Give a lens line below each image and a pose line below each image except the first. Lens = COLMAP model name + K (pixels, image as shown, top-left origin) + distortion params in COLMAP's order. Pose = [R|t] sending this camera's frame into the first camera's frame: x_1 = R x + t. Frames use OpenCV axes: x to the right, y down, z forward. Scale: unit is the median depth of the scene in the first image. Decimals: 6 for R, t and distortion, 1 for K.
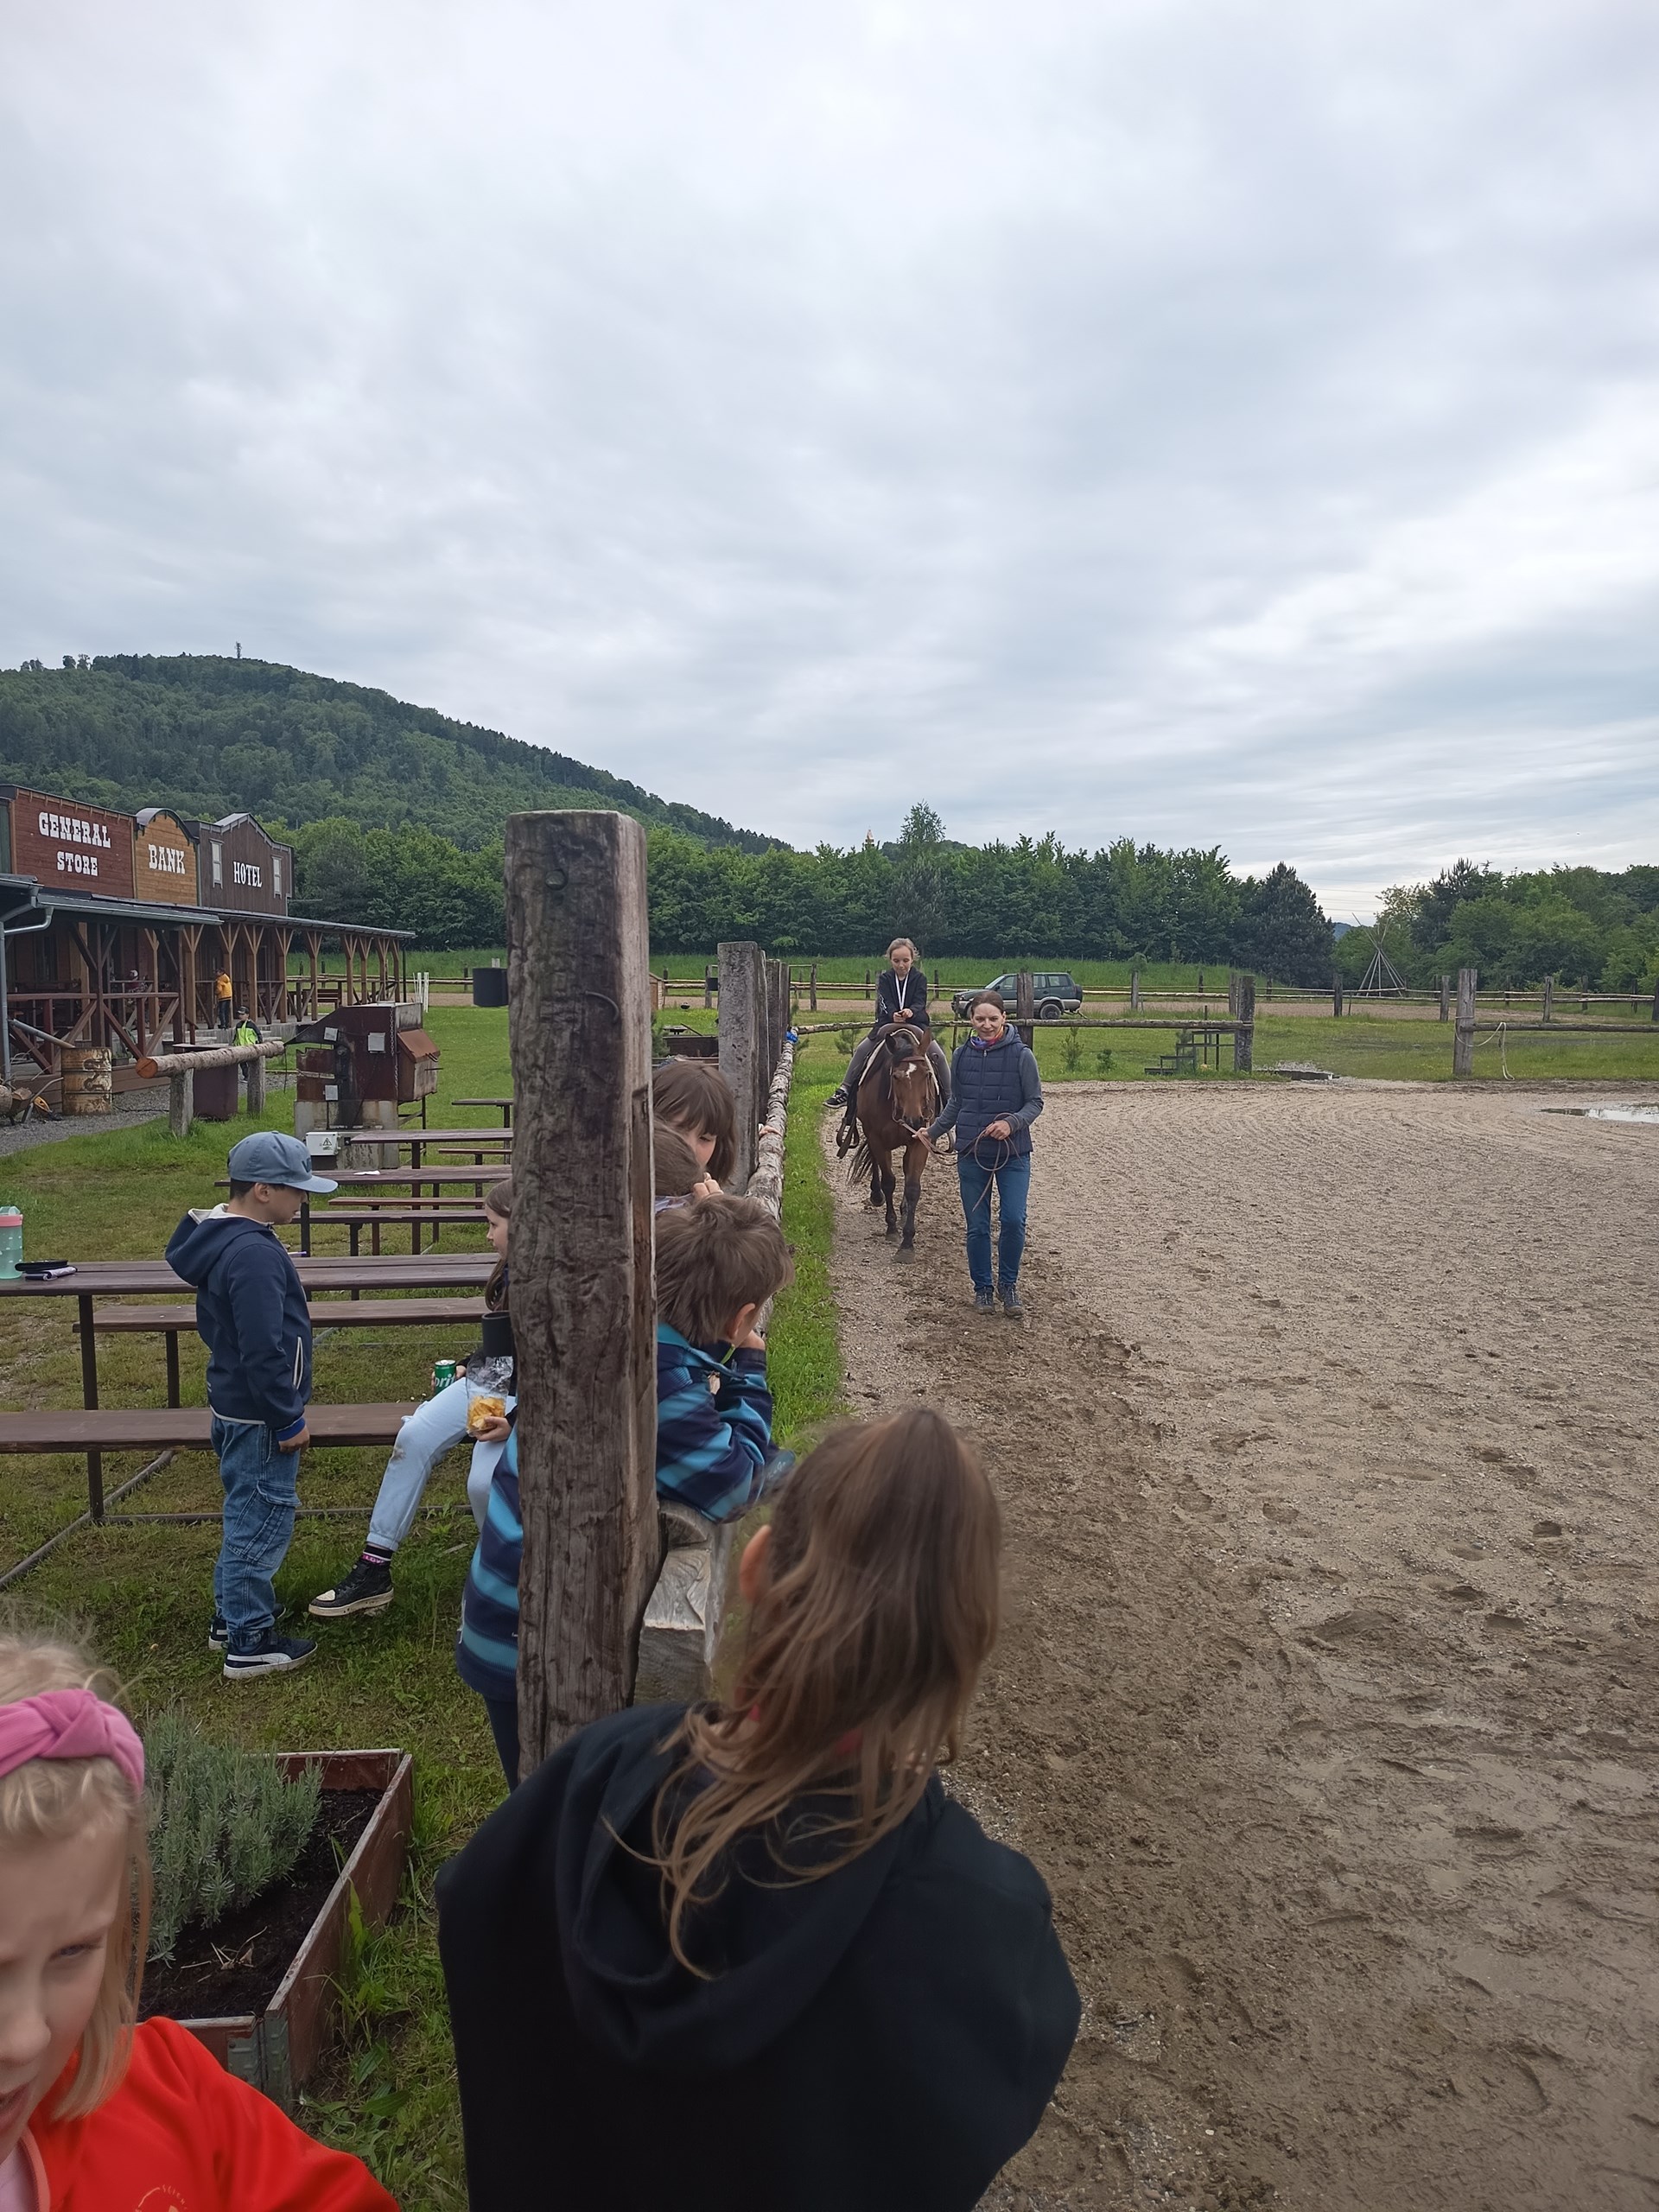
lens RADIAL K [[1569.4, 0, 829.5], [0, 1569.4, 1106.0], [0, 0, 1]] dist [0.092713, -0.105910]
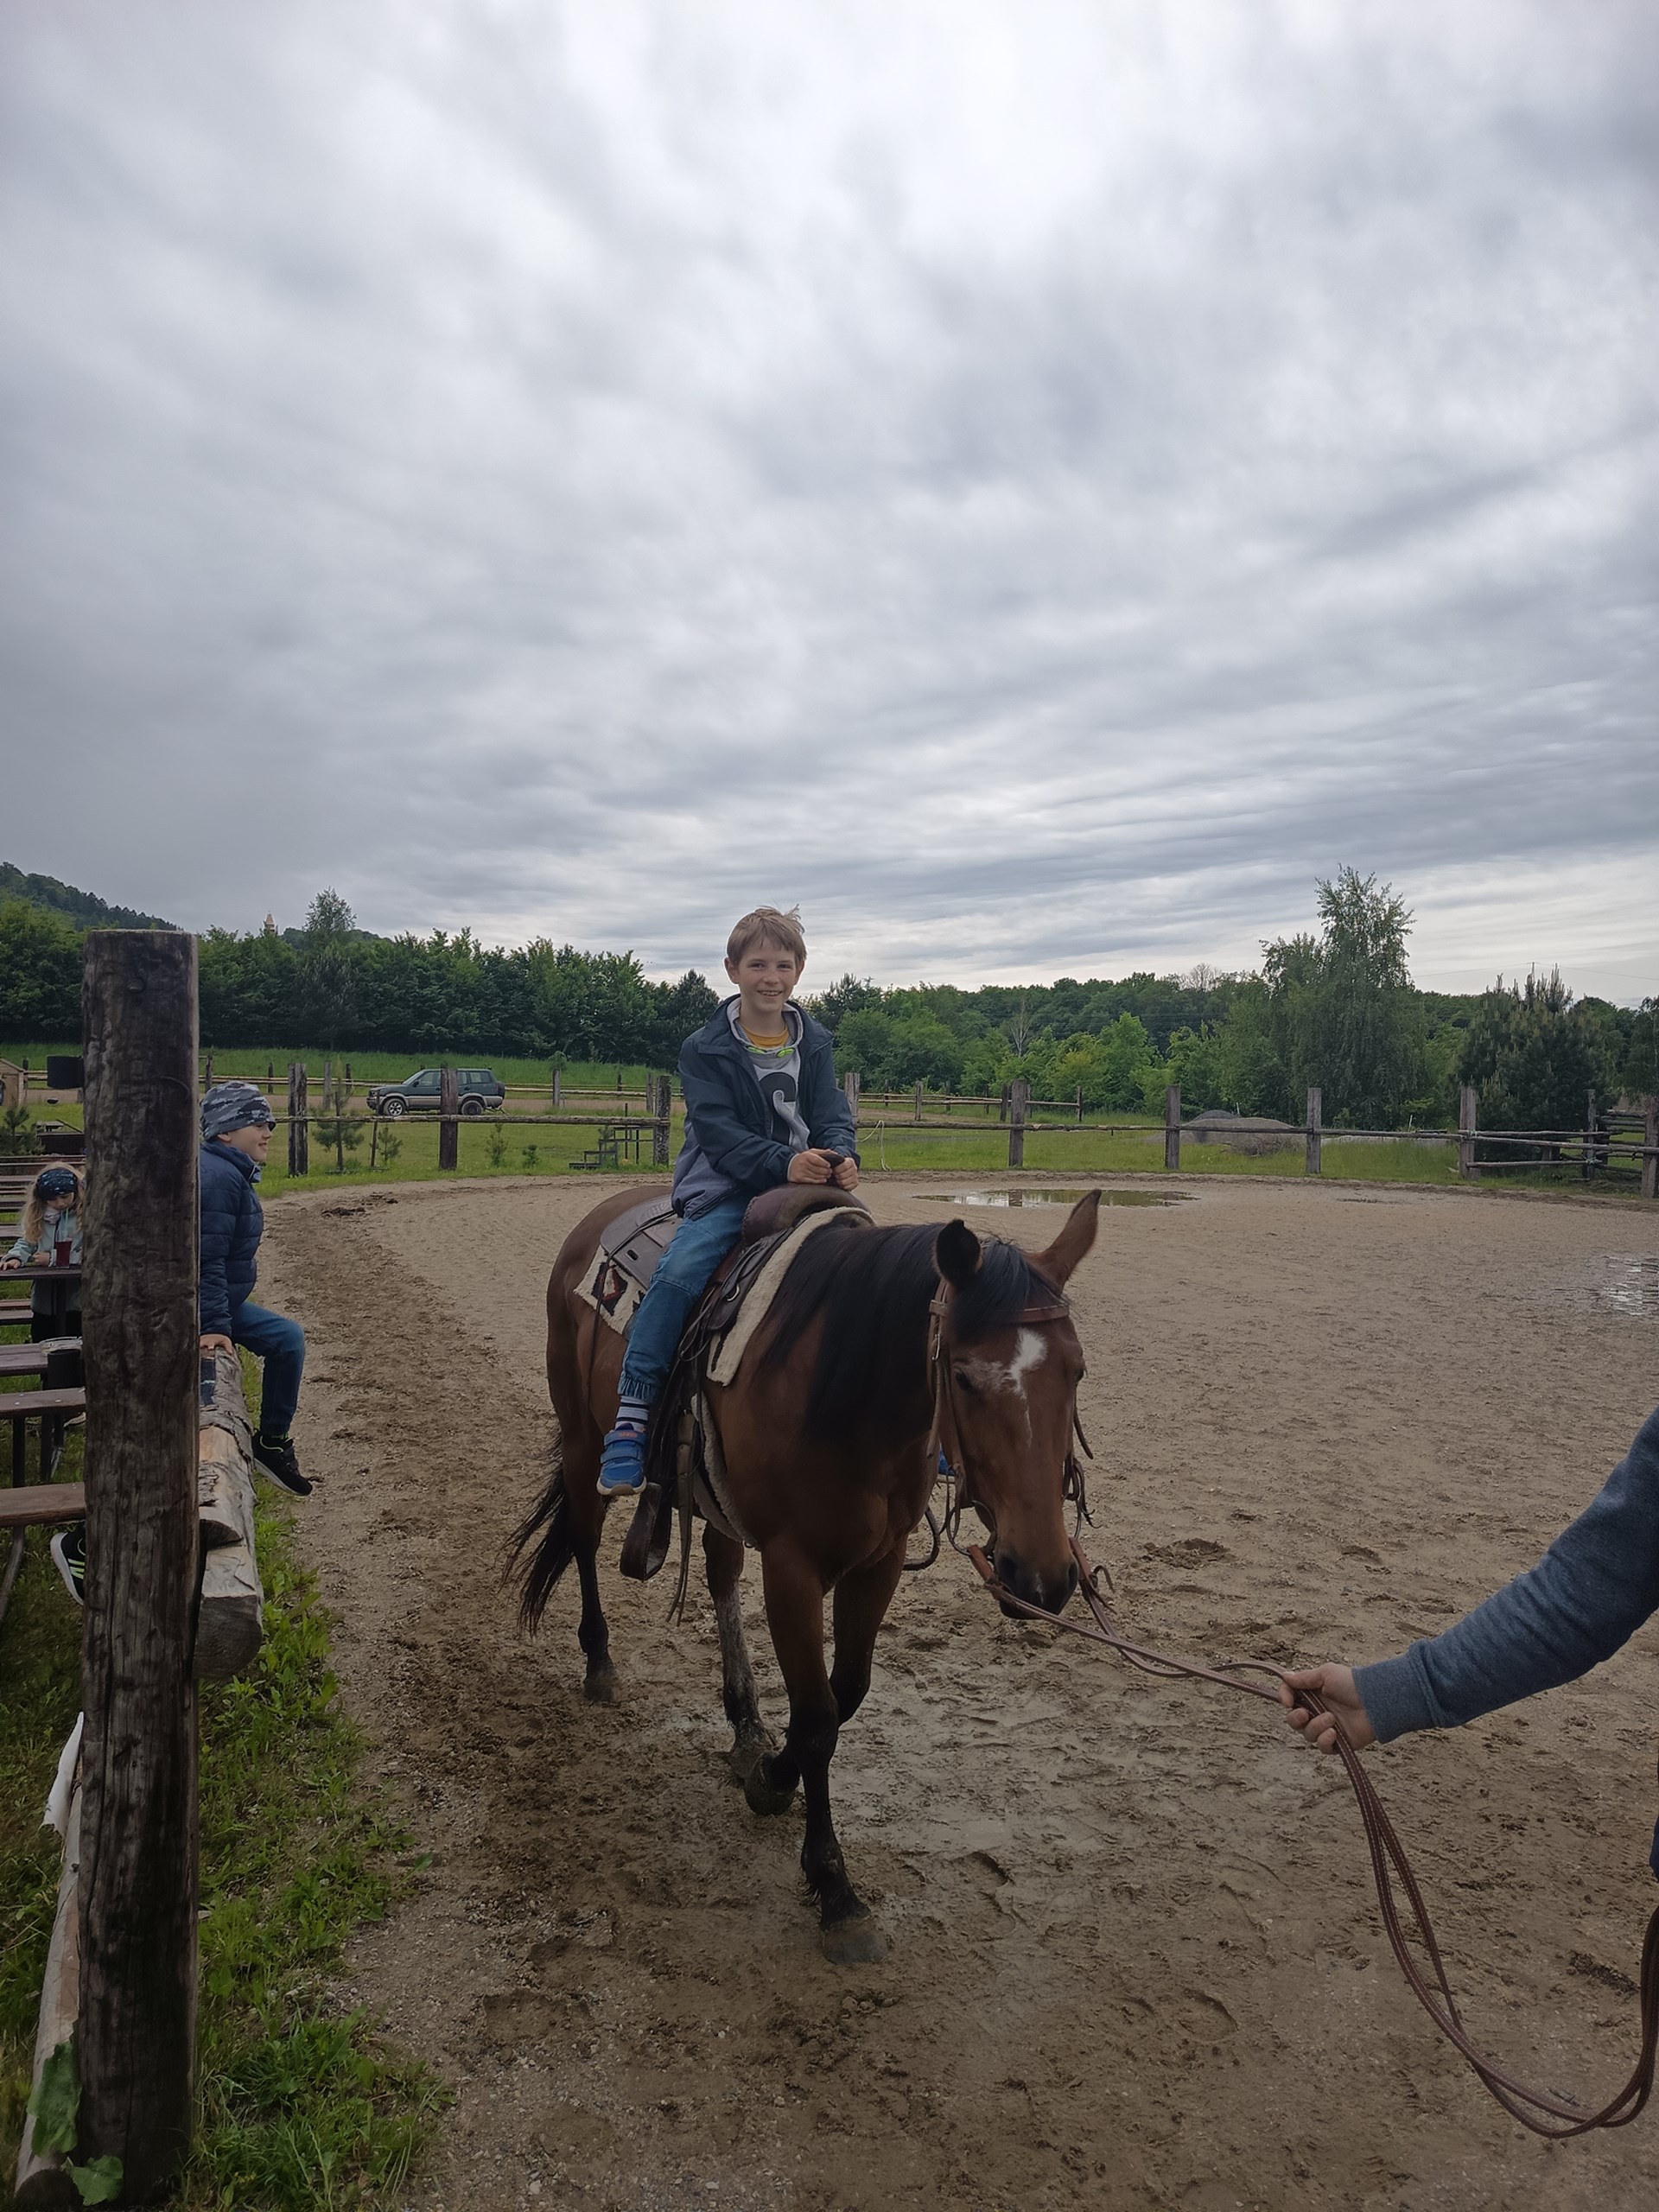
lens RADIAL K [[1569.4, 0, 829.5], [0, 1569.4, 1106.0], [0, 0, 1]] dist [0.092713, -0.105910]
pose [[0.934327, 0.006859, 0.356352, -0.105409], [0.015305, 0.998121, -0.059338, 0.030748], [-0.356089, 0.060895, 0.932466, -0.330140]]
